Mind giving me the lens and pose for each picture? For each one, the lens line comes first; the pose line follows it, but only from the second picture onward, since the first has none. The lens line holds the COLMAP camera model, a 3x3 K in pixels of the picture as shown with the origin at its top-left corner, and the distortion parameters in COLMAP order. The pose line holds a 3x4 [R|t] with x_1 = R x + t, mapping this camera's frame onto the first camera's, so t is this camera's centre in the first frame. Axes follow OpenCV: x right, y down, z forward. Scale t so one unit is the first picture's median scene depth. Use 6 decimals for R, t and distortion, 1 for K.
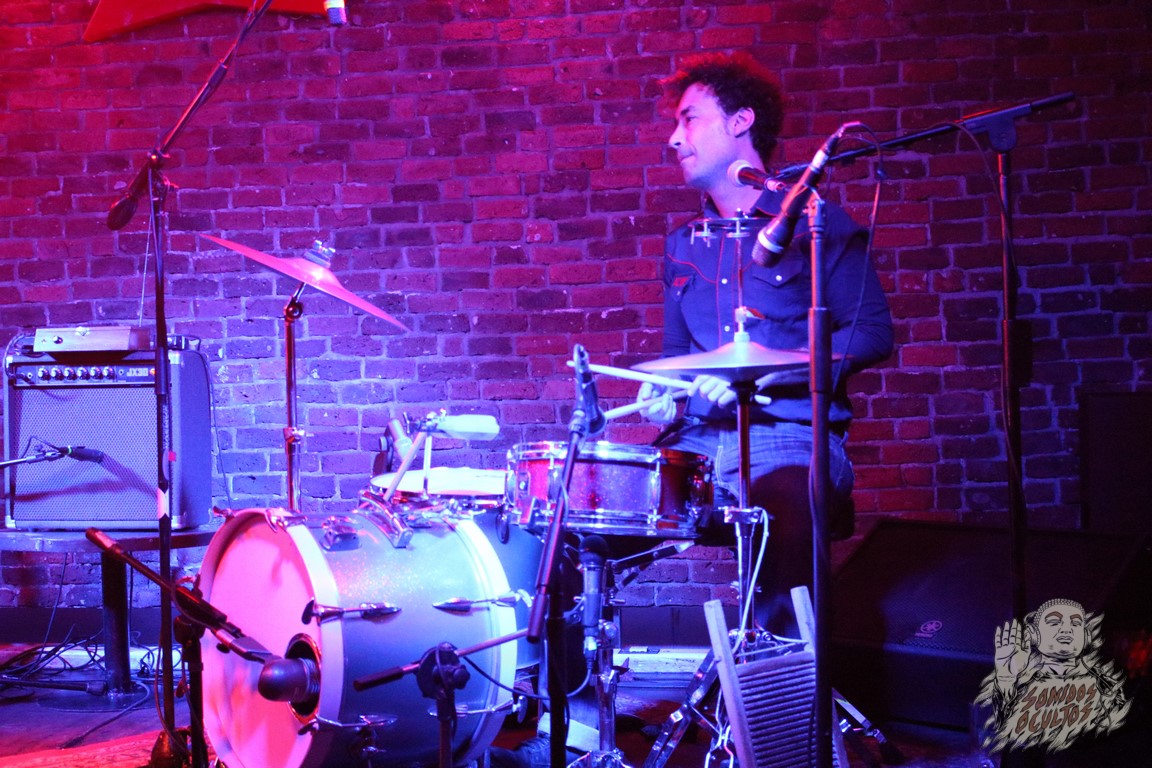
lens RADIAL K [[1680.2, 0, 581.0], [0, 1680.2, 394.4], [0, 0, 1]] dist [-0.031089, 0.000000]
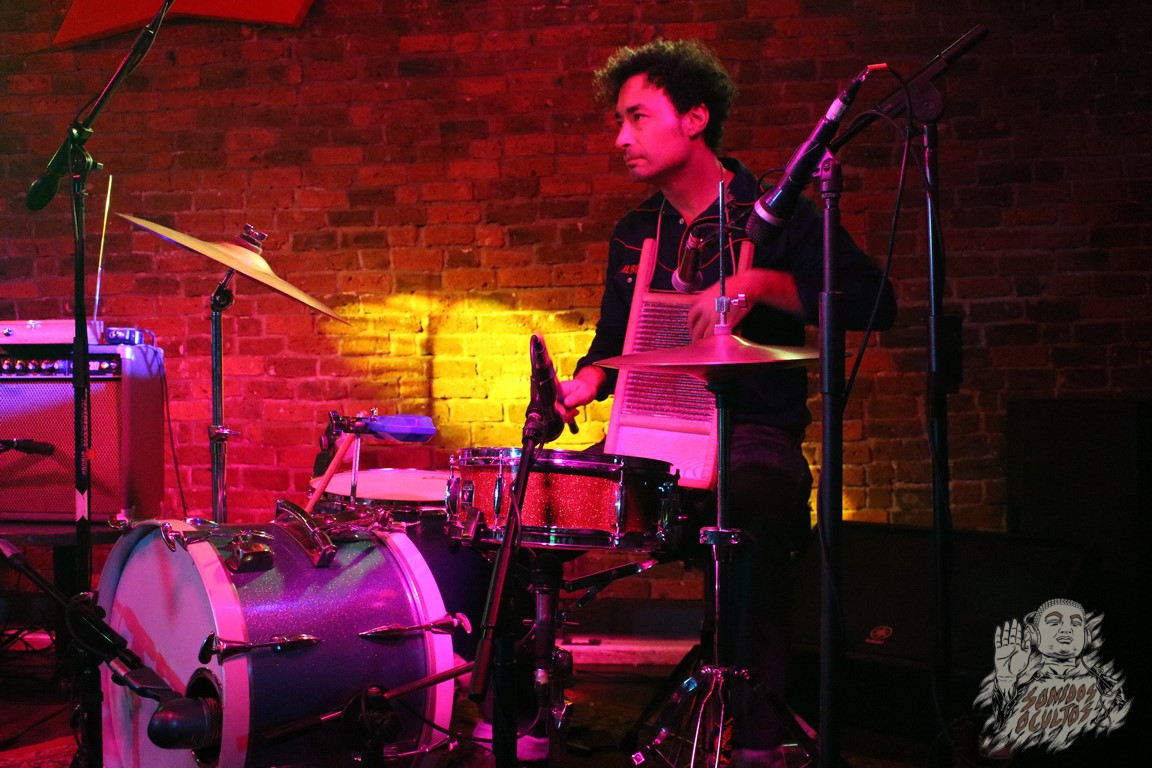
lens RADIAL K [[1288.6, 0, 578.9], [0, 1288.6, 389.8], [0, 0, 1]] dist [-0.071159, 0.000000]
pose [[0.998909, 0.013649, 0.044660, -0.004347], [-0.013473, 0.999900, -0.004236, 0.000262], [-0.044714, 0.003630, 0.998993, 0.208378]]
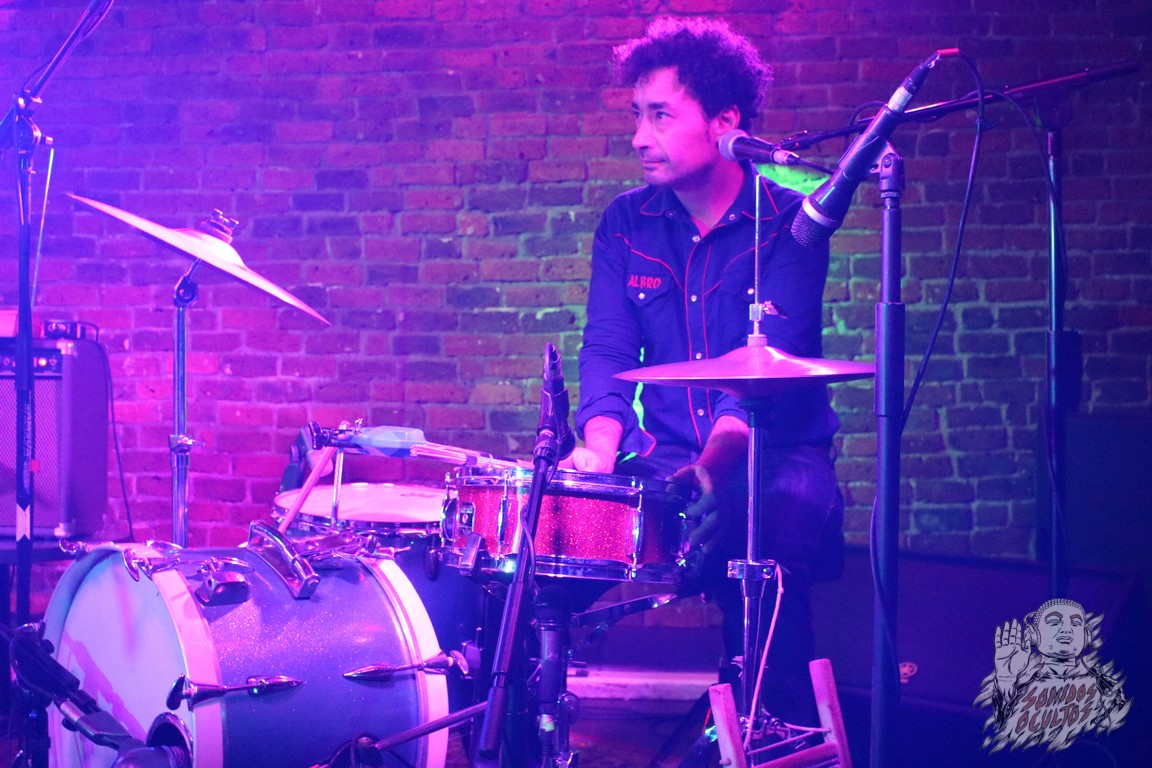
lens RADIAL K [[1397.7, 0, 581.7], [0, 1397.7, 391.7], [0, 0, 1]] dist [-0.060764, 0.000000]
pose [[0.996897, 0.028192, 0.073502, -0.019263], [-0.028162, 0.999602, -0.001451, -0.004407], [-0.073513, -0.000624, 0.997294, 0.221577]]
